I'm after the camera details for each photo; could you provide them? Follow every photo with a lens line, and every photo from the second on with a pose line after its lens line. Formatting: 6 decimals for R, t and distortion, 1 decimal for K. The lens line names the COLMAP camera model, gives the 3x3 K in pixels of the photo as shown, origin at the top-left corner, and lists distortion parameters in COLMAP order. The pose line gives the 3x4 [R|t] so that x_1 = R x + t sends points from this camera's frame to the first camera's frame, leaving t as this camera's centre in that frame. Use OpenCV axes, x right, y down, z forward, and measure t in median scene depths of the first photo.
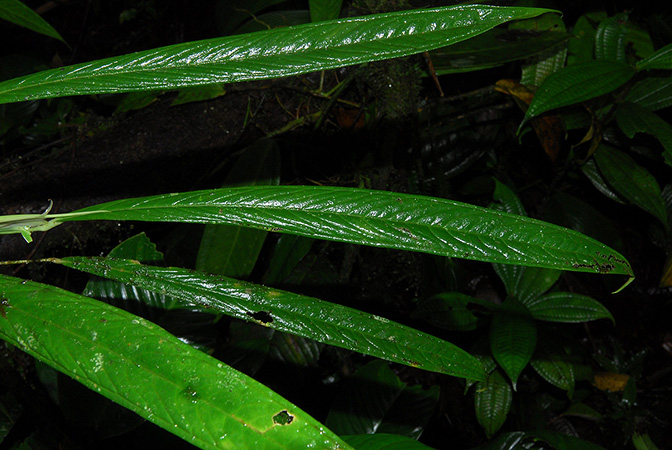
lens RADIAL K [[1022.9, 0, 336.0], [0, 1022.9, 225.0], [0, 0, 1]] dist [0.018996, 0.061994]
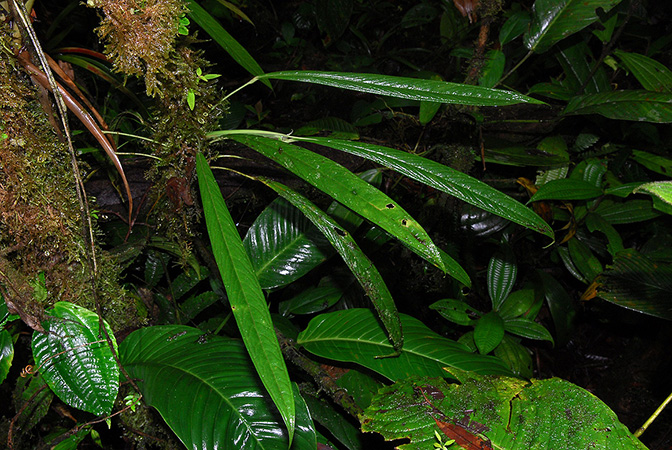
lens RADIAL K [[718.1, 0, 336.0], [0, 718.1, 225.0], [0, 0, 1]] dist [0.011633, -0.002759]
pose [[0.960551, 0.263005, -0.090387, -0.002110], [-0.268979, 0.961168, -0.061691, 0.089732], [0.070652, 0.083570, 0.993994, -0.177239]]
